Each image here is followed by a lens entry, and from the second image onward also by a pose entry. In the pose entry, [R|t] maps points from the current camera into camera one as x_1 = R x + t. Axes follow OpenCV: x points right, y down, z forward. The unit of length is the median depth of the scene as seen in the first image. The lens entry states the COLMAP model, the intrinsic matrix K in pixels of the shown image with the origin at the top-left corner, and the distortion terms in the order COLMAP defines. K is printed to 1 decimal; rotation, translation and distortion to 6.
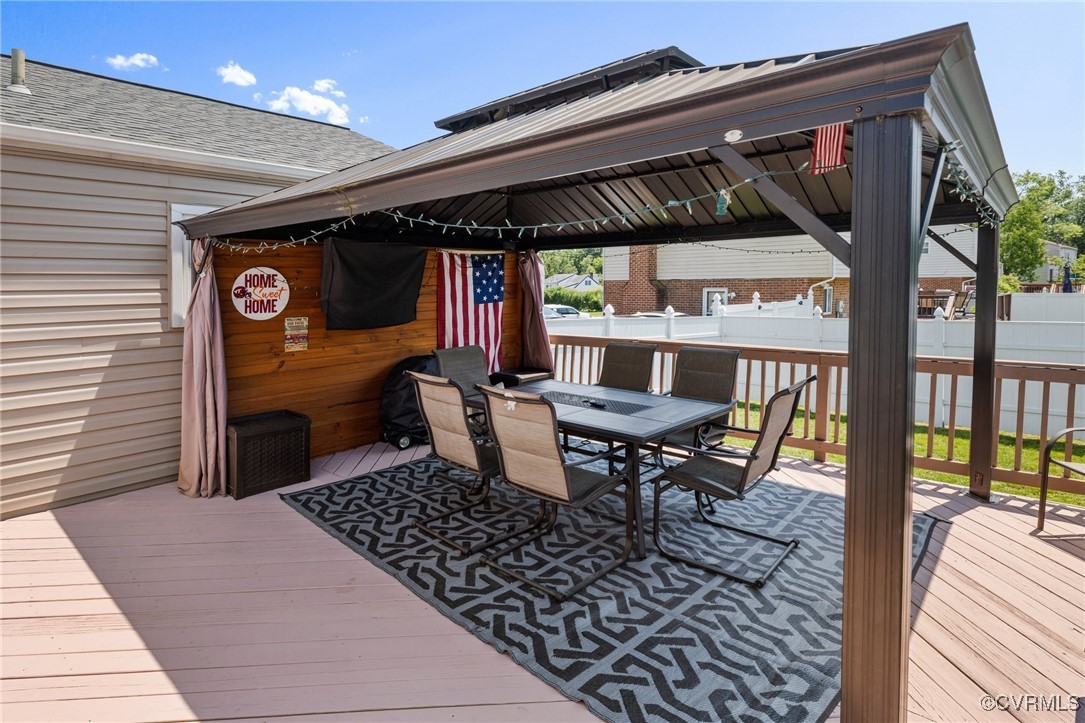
lens RADIAL K [[537.3, 0, 542.5], [0, 537.3, 361.5], [0, 0, 1]] dist [-0.076639, 0.000035]
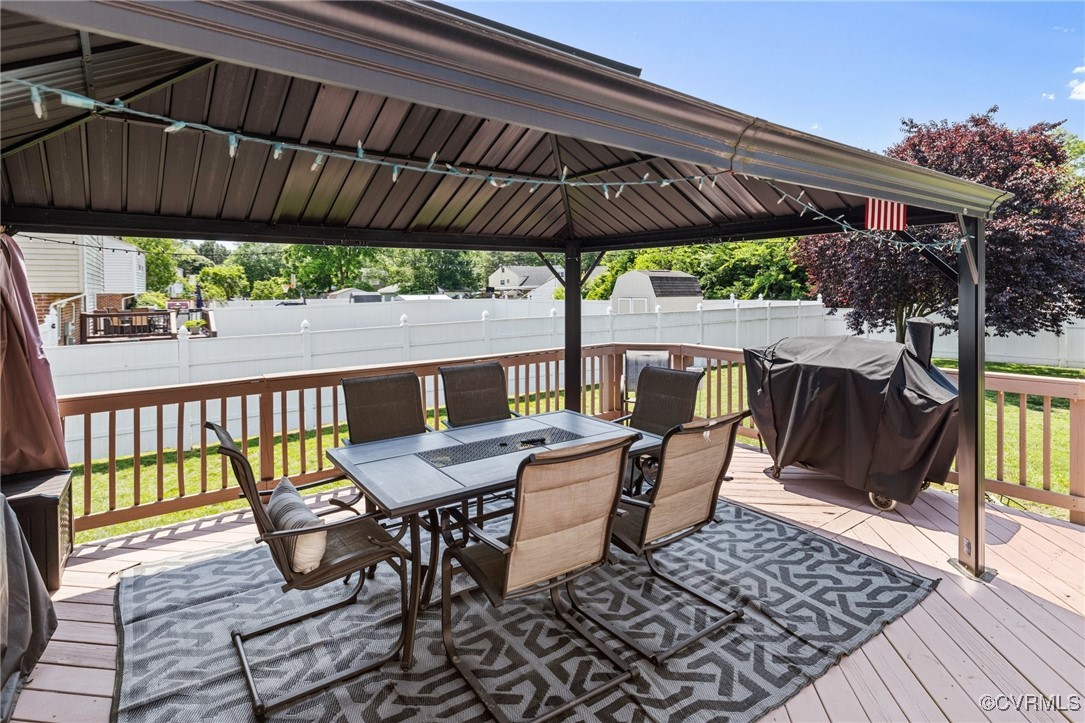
lens RADIAL K [[602.1, 0, 542.5], [0, 602.1, 361.5], [0, 0, 1]] dist [0.002498, 0.000250]
pose [[0.158288, -0.090318, 0.983253, -0.721867], [0.154222, 0.985847, 0.065729, -0.079596], [-0.975274, 0.141235, 0.169977, 0.772293]]
